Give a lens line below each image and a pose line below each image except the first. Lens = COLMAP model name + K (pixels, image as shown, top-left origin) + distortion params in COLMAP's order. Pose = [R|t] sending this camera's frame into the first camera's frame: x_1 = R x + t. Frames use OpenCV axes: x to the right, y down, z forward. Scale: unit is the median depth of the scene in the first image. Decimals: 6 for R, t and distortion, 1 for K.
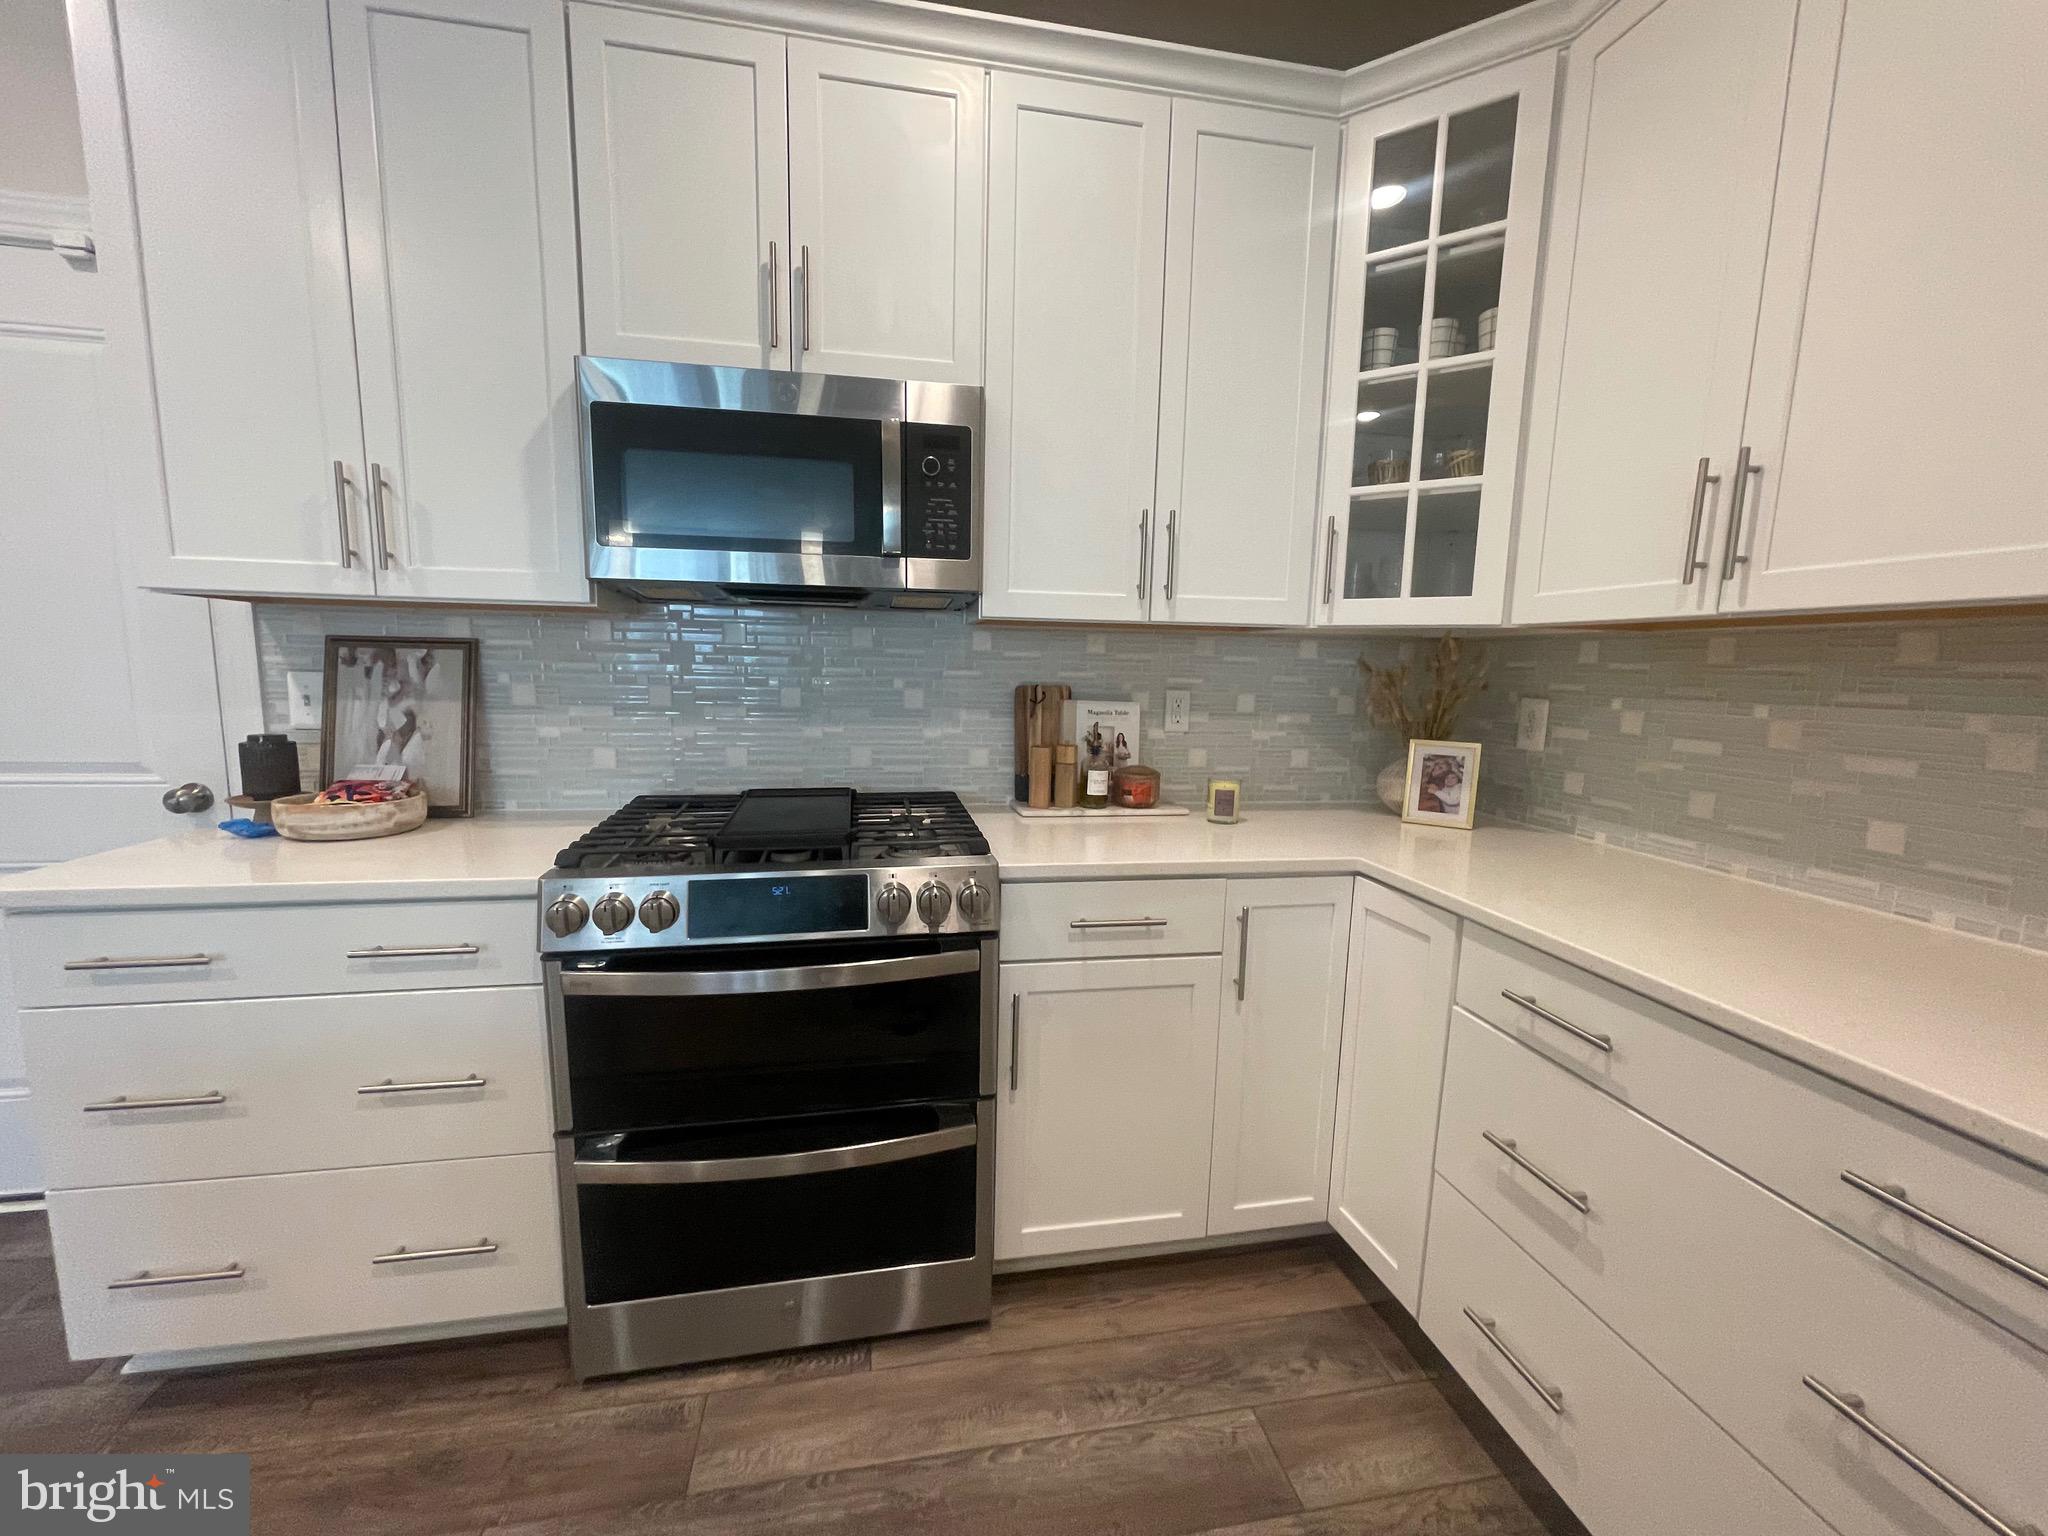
lens RADIAL K [[827.6, 0, 1012.3], [0, 827.6, 776.4], [0, 0, 1]] dist [-0.000320, 0.000987]
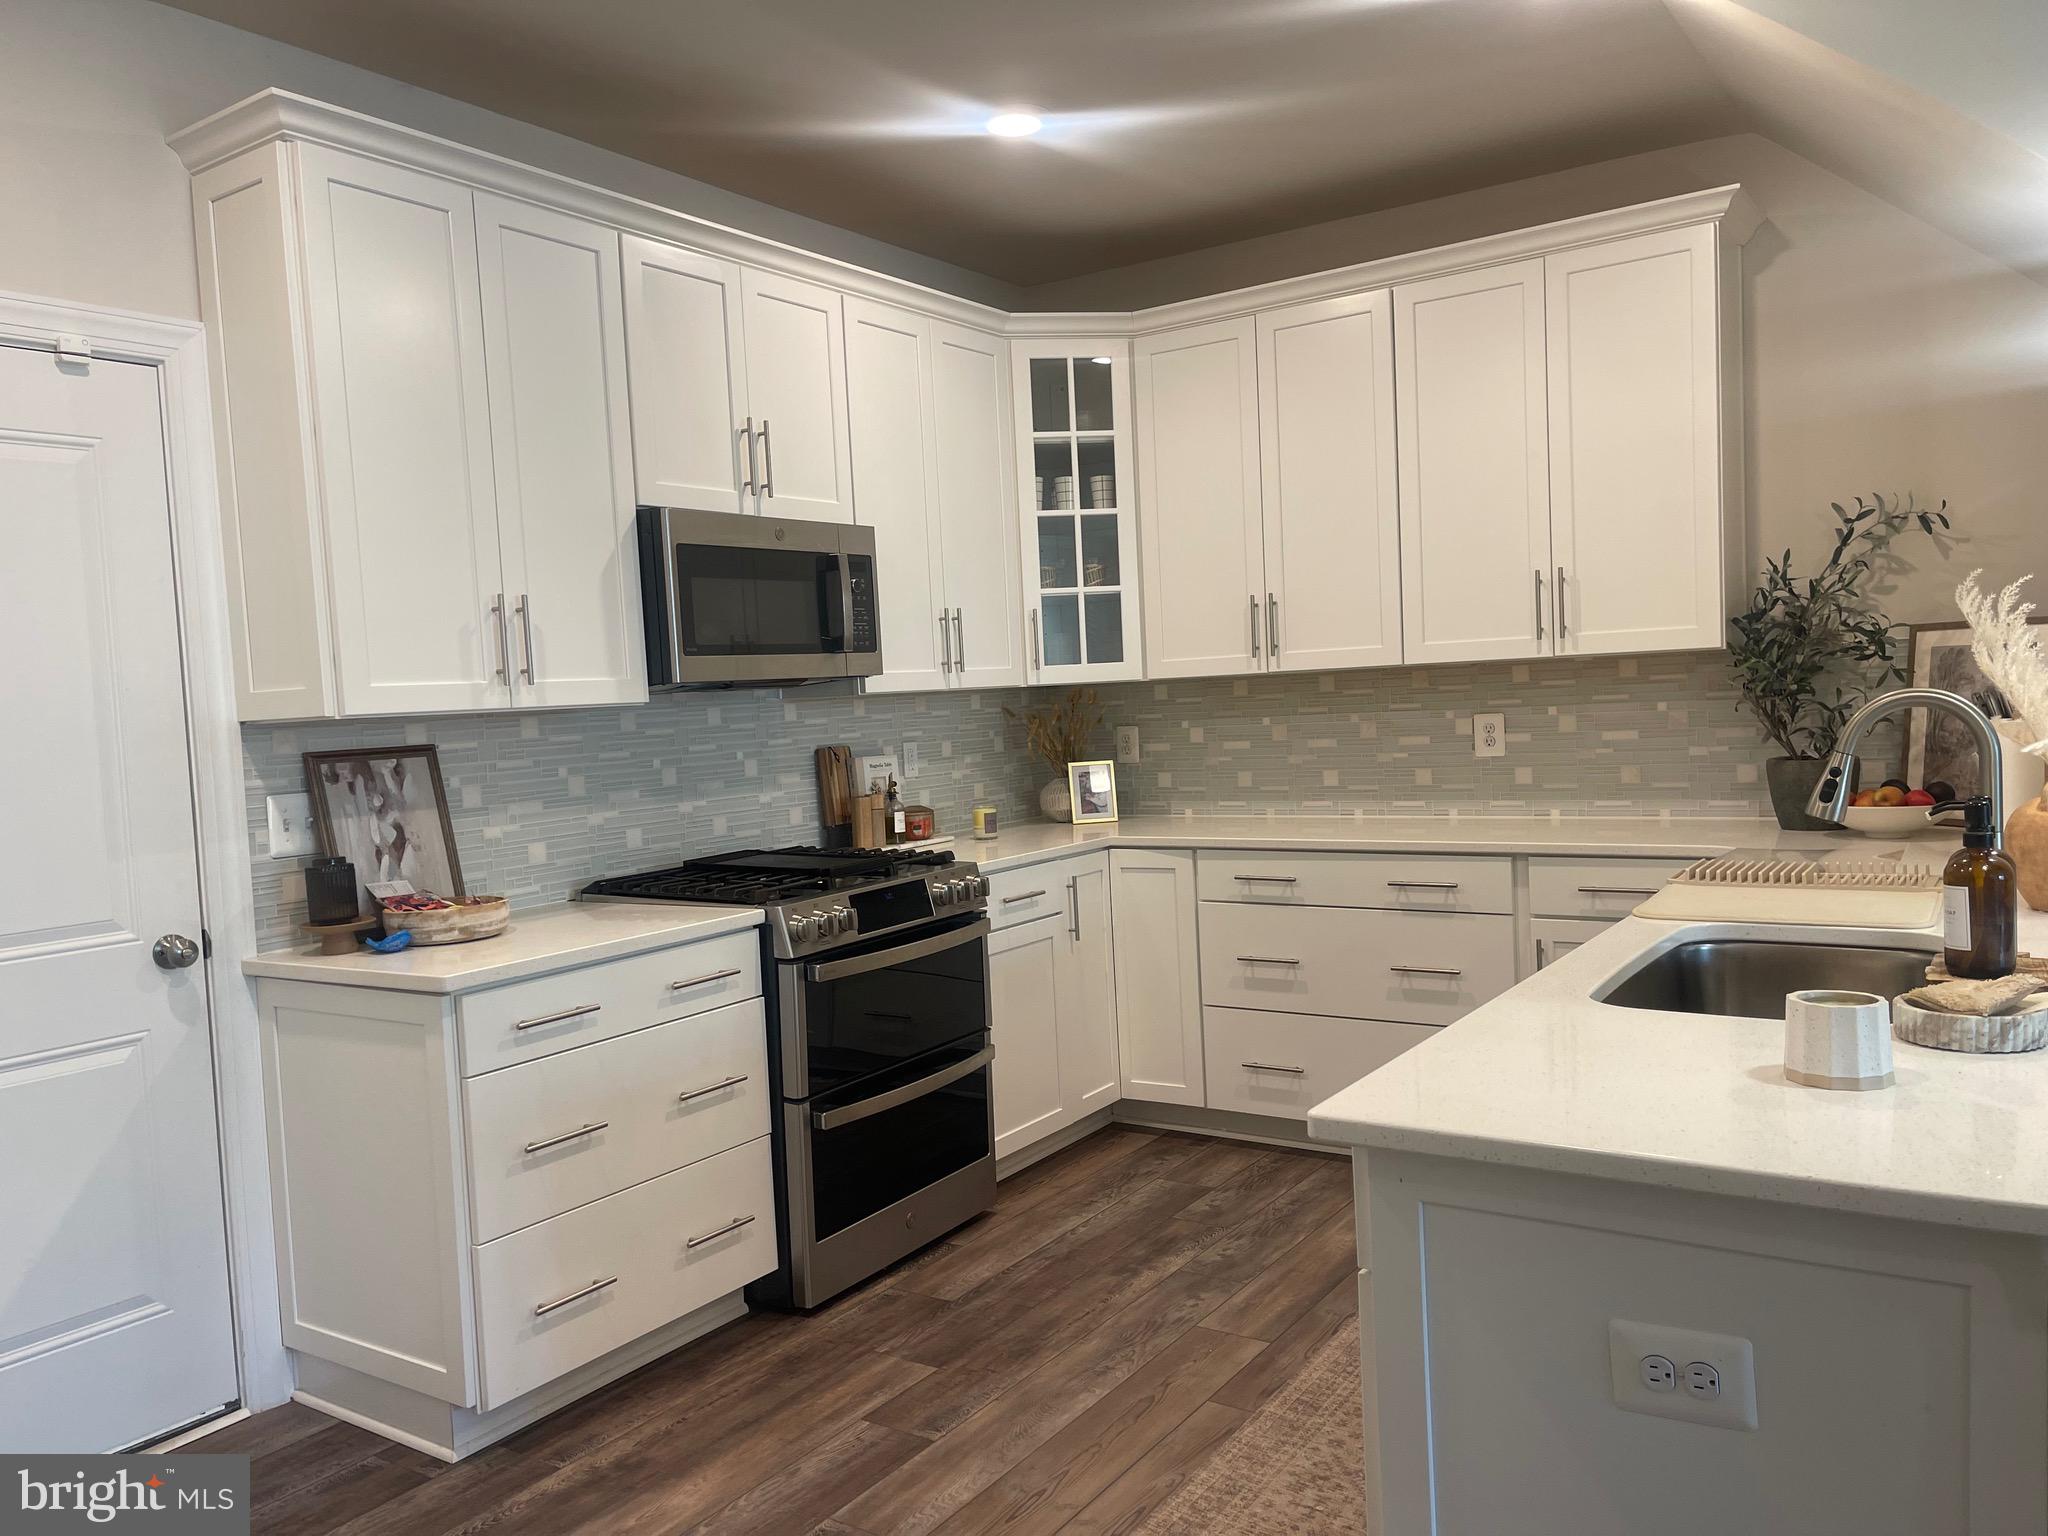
lens RADIAL K [[1542.7, 0, 1031.8], [0, 1542.7, 779.7], [0, 0, 1]] dist [0.071793, -0.078125]
pose [[0.695857, -0.098777, 0.711356, -1.511067], [0.163016, 0.986367, -0.022500, 0.031951], [-0.699435, 0.131619, 0.702472, -0.801176]]
